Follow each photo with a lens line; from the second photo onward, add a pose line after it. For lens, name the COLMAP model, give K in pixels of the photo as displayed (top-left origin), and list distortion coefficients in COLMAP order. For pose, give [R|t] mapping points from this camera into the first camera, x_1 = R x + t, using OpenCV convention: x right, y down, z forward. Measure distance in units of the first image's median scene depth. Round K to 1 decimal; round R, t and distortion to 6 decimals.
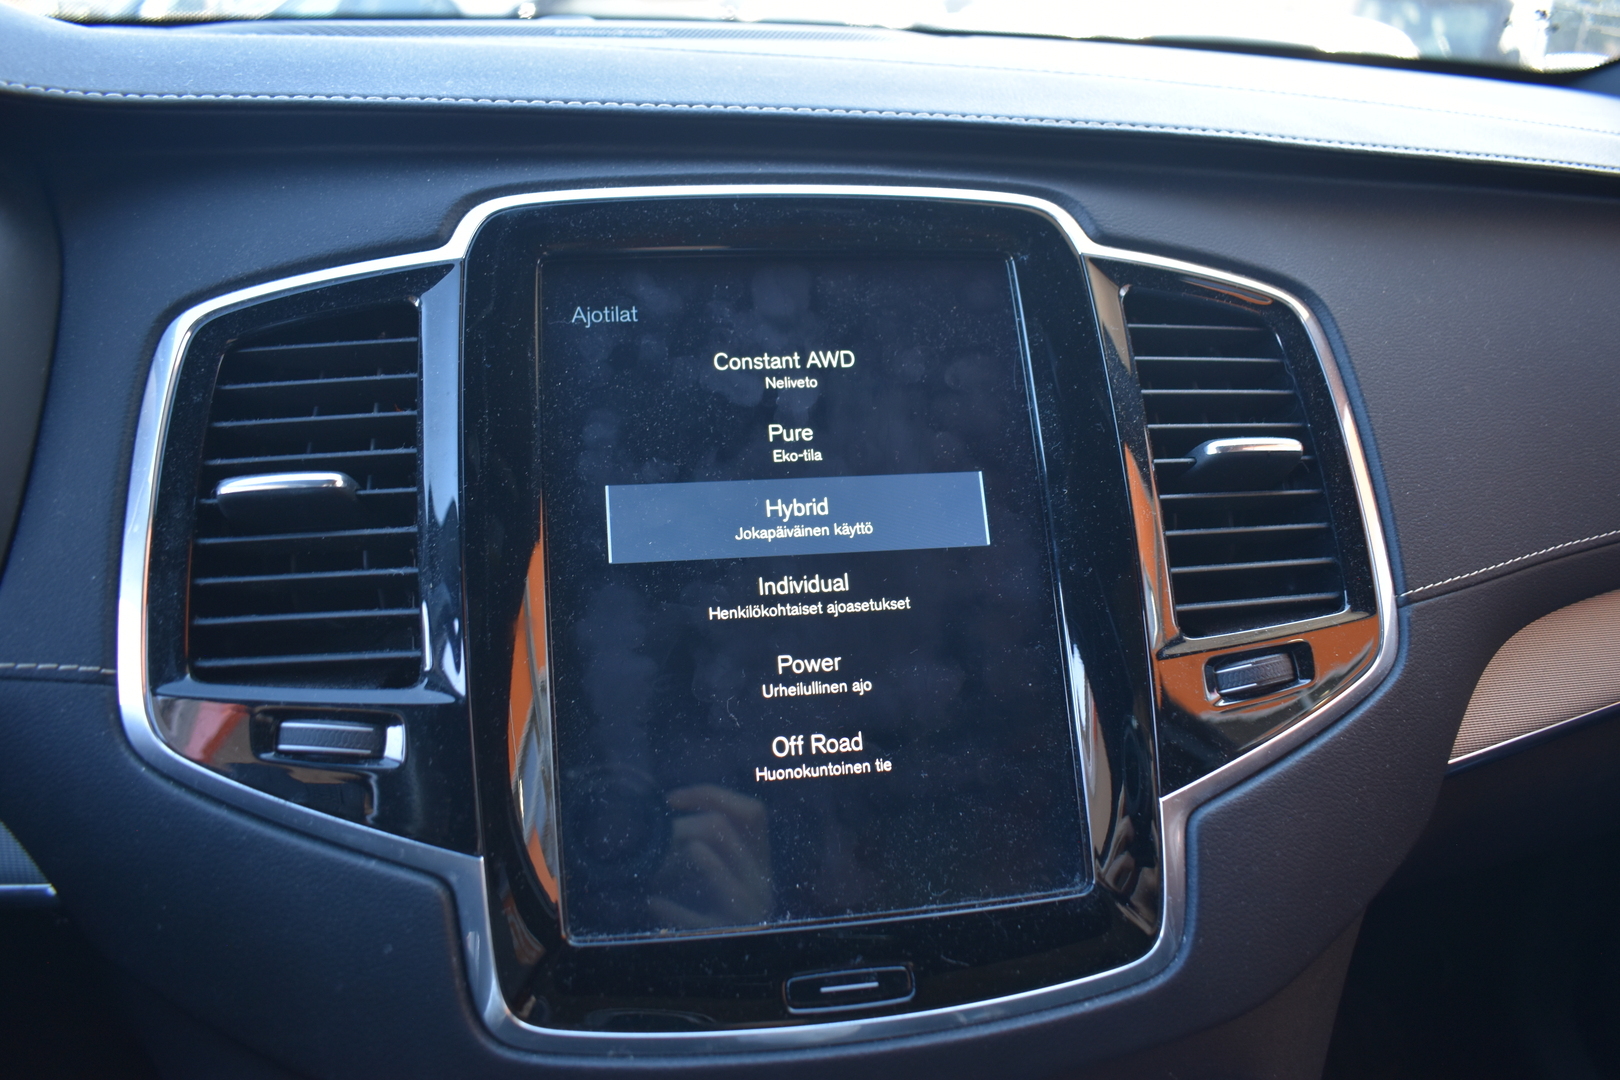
lens RADIAL K [[1274.2, 0, 807.3], [0, 1274.2, 539.1], [0, 0, 1]] dist [-0.086836, 0.003120]
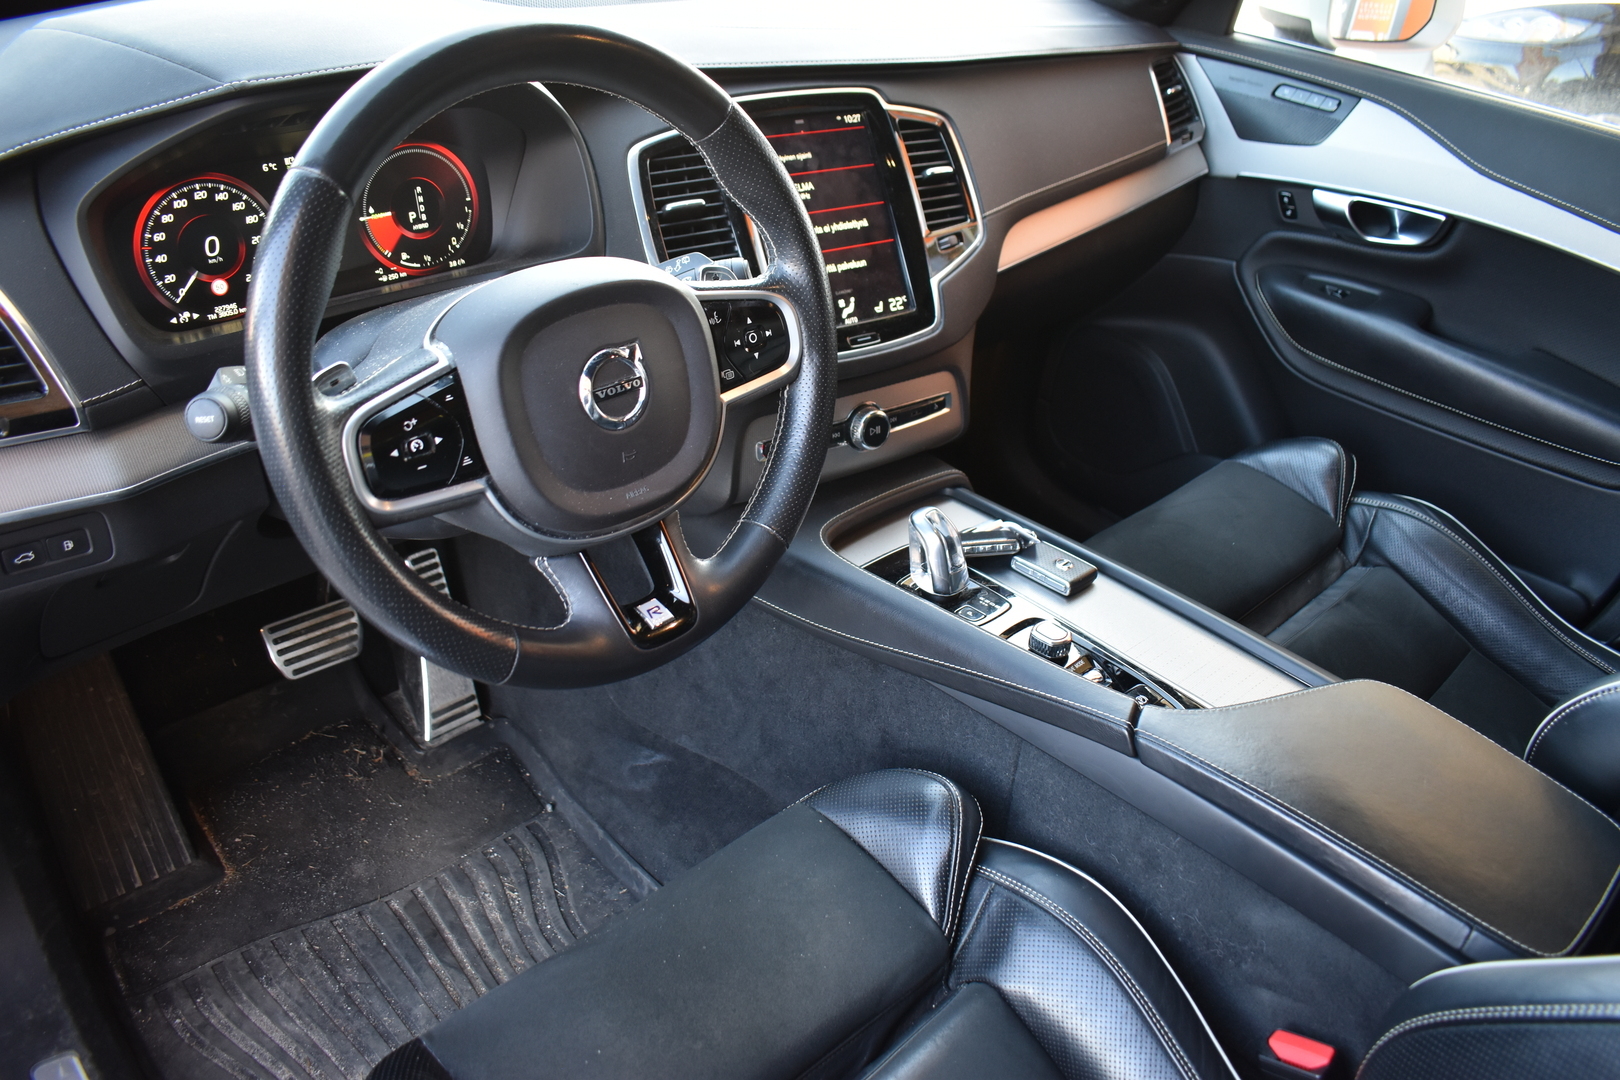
lens RADIAL K [[1273.1, 0, 809.0], [0, 1273.1, 533.3], [0, 0, 1]] dist [-0.085518, 0.003236]
pose [[0.903256, -0.179104, 0.389937, -1.391032], [0.086902, 0.966248, 0.242512, 0.009872], [-0.420211, -0.185164, 0.888334, -1.909054]]
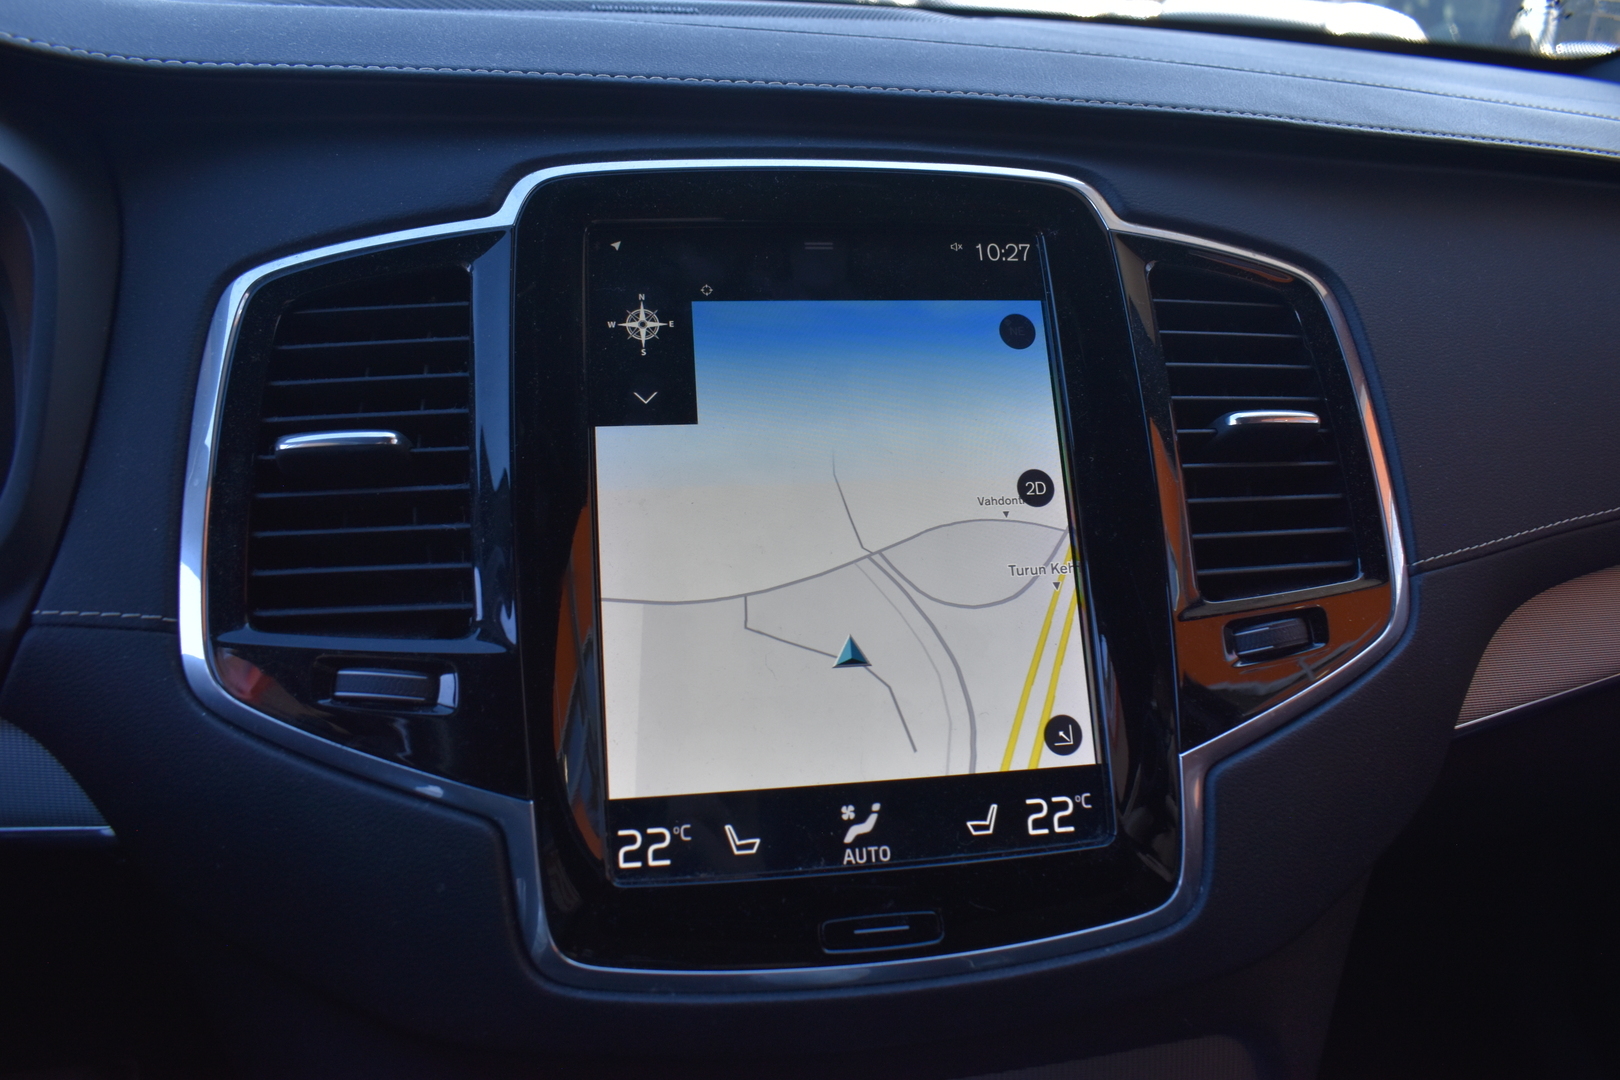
lens RADIAL K [[1273.1, 0, 809.0], [0, 1273.1, 533.3], [0, 0, 1]] dist [-0.085518, 0.003236]
pose [[0.999922, 0.012498, 0.000830, -0.028197], [-0.012507, 0.999841, 0.012718, 0.013120], [-0.000671, -0.012728, 0.999919, -0.036575]]
